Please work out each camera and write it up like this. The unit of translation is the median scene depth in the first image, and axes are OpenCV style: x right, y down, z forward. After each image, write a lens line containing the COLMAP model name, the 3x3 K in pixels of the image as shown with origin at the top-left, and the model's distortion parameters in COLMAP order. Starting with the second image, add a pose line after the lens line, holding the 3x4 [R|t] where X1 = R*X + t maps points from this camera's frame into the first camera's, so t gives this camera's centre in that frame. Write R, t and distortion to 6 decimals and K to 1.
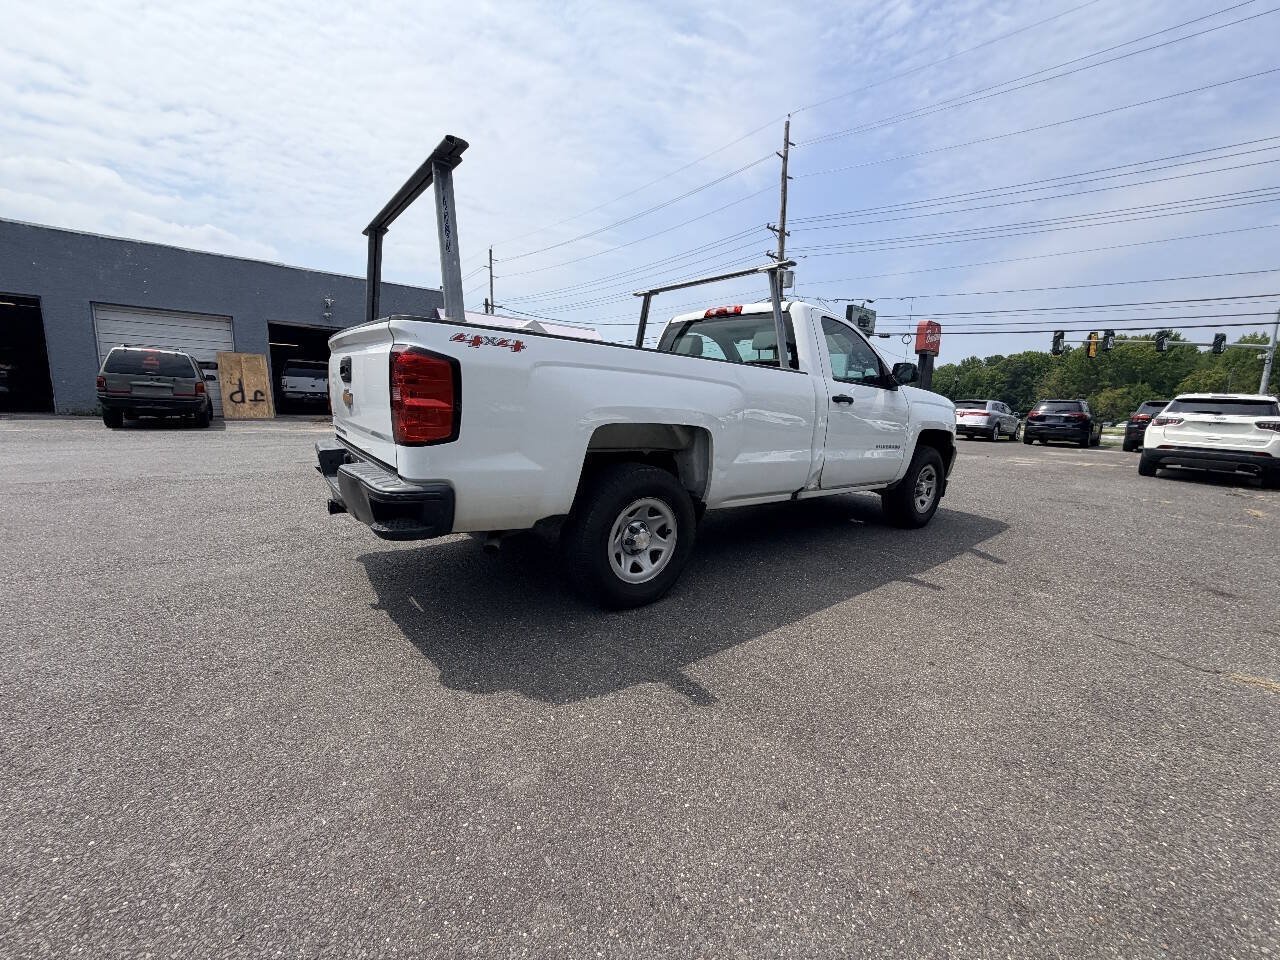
lens RADIAL K [[509.7, 0, 638.1], [0, 509.7, 476.9], [0, 0, 1]] dist [0.001568, -0.000211]
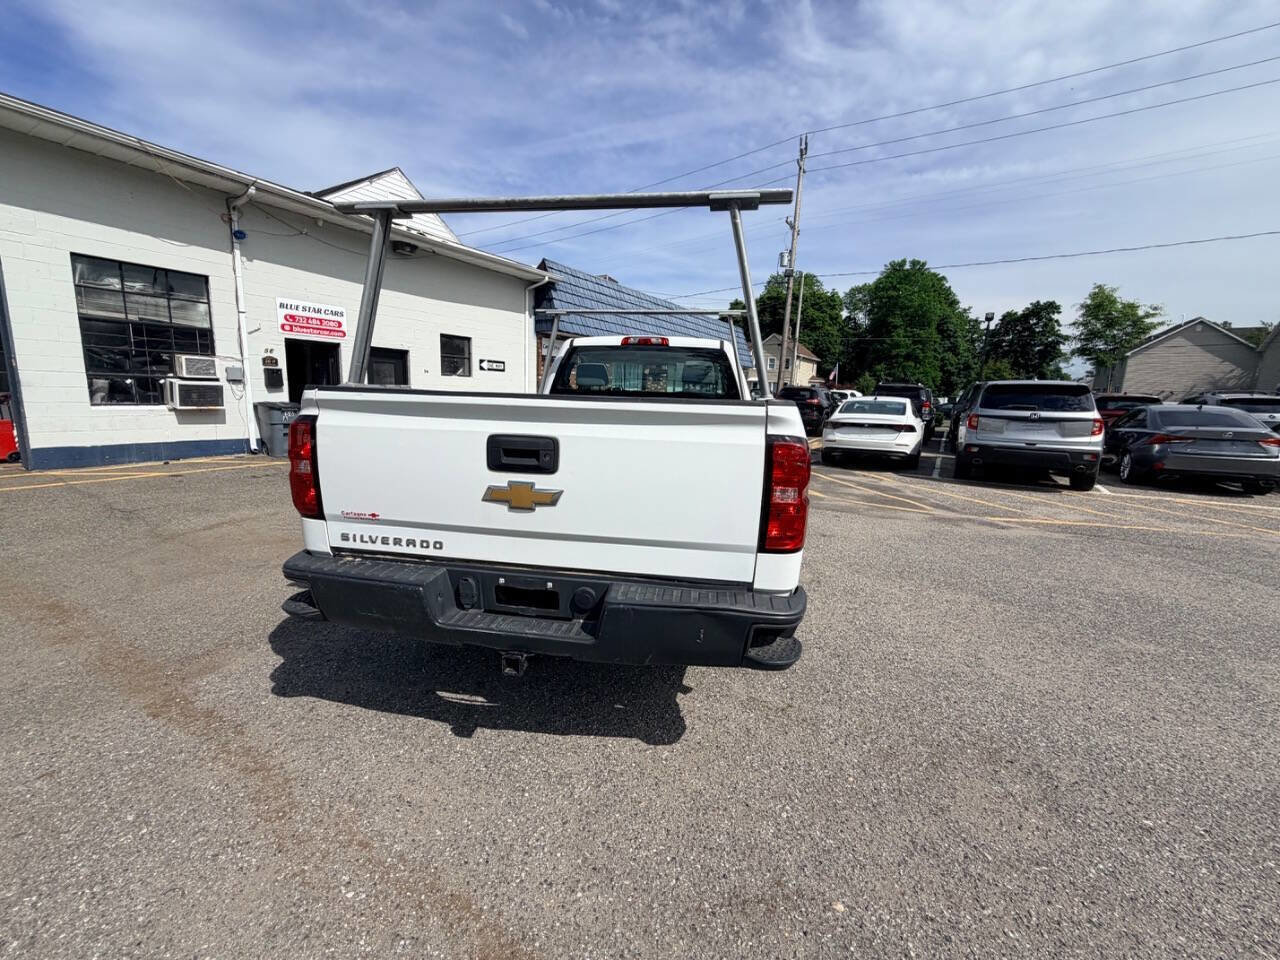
lens RADIAL K [[509.7, 0, 636.6], [0, 509.7, 478.8], [0, 0, 1]] dist [0.001568, -0.000211]
pose [[0.734819, -0.136263, 0.664434, -0.477896], [0.114223, 0.990482, 0.076806, -0.112042], [-0.668576, 0.019455, 0.743389, 0.219146]]
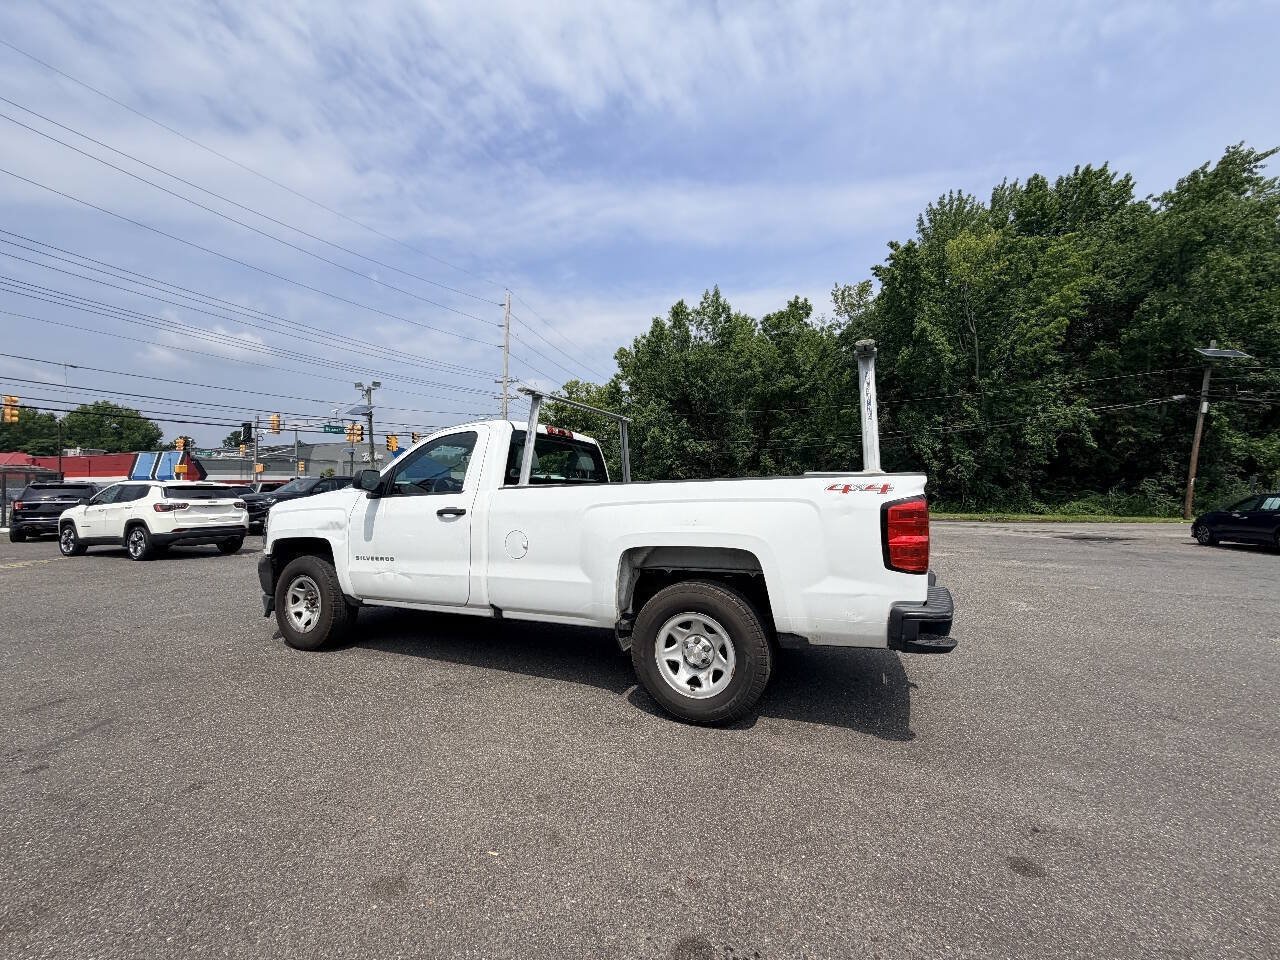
lens RADIAL K [[509.7, 0, 638.0], [0, 509.7, 486.4], [0, 0, 1]] dist [0.001568, -0.000211]
pose [[-0.459442, -0.029526, 0.887717, -0.720122], [0.125711, 0.987225, 0.097897, -0.251682], [-0.879266, 0.156574, -0.449861, 1.146476]]
